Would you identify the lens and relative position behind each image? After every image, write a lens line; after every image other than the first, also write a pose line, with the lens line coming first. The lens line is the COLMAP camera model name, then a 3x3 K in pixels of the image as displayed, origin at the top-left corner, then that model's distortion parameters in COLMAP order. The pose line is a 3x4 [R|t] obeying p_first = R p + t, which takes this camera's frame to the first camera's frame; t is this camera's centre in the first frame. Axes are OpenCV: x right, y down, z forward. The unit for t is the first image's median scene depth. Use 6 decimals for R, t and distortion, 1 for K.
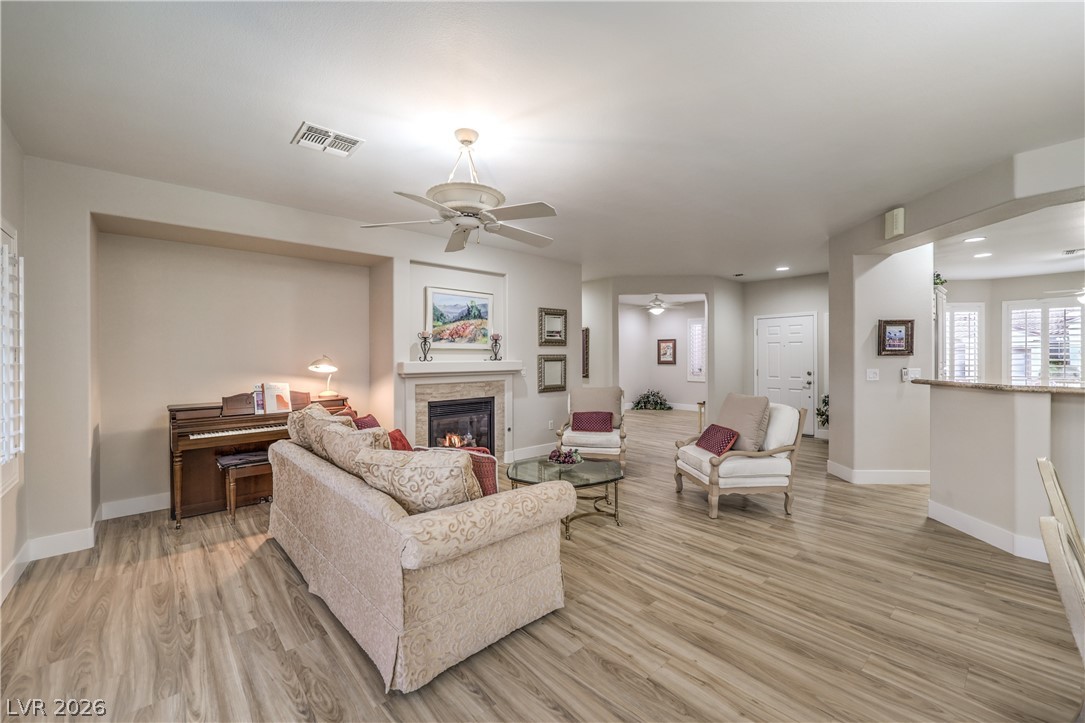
lens RADIAL K [[438.1, 0, 548.1], [0, 438.1, 355.8], [0, 0, 1]] dist [-0.003498, 0.000005]
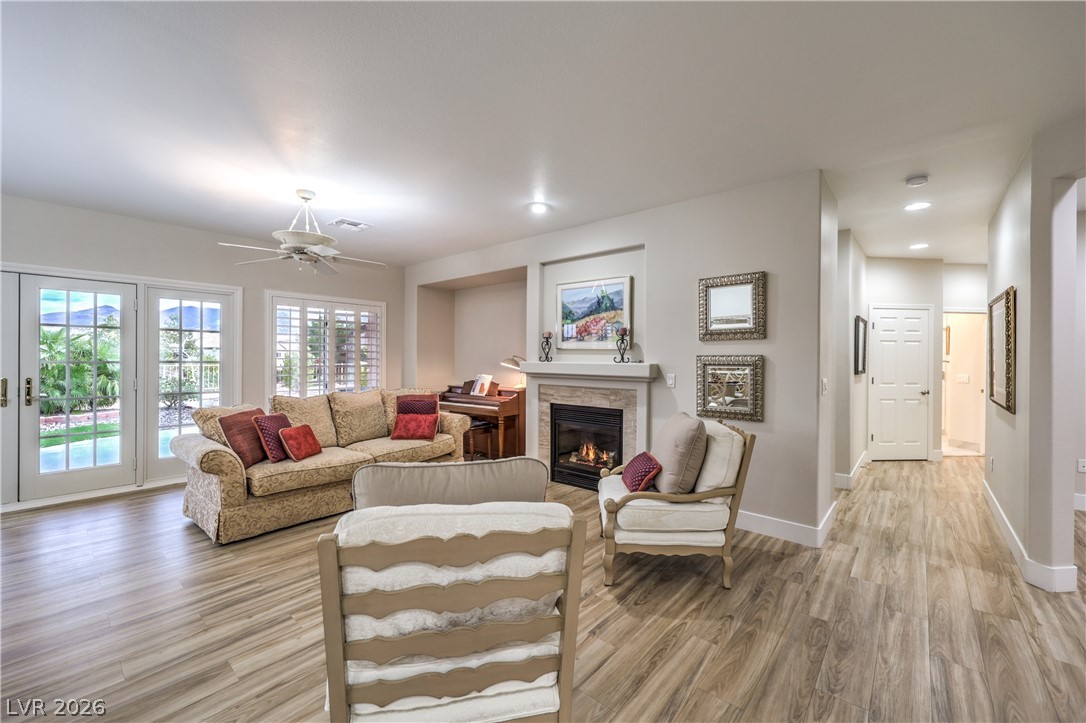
lens RADIAL K [[438.5, 0, 547.6], [0, 438.5, 357.6], [0, 0, 1]] dist [-0.003498, 0.000005]
pose [[0.131631, 0.000979, -0.991298, 0.719277], [-0.008712, 0.999962, -0.000169, 0.003708], [0.991261, 0.008658, 0.131634, 0.891118]]
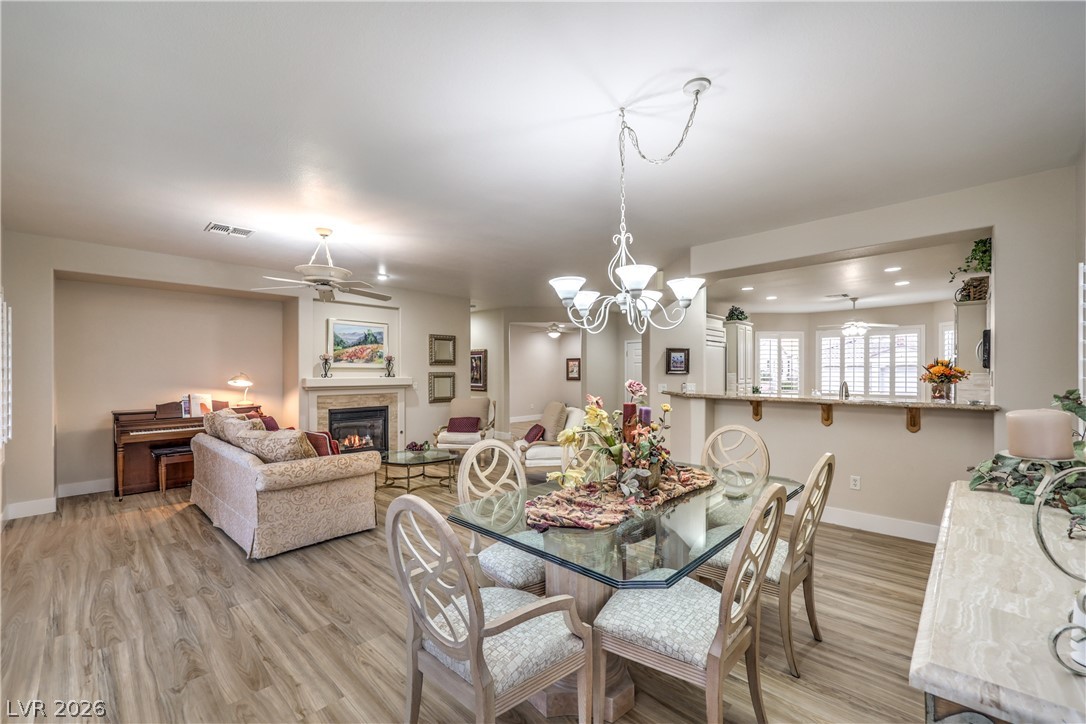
lens RADIAL K [[438.5, 0, 544.8], [0, 438.5, 372.0], [0, 0, 1]] dist [-0.003498, 0.000005]
pose [[0.996836, 0.002381, 0.079455, 0.260635], [-0.002411, 0.999997, 0.000273, -0.005938], [-0.079454, -0.000463, 0.996838, -0.333319]]
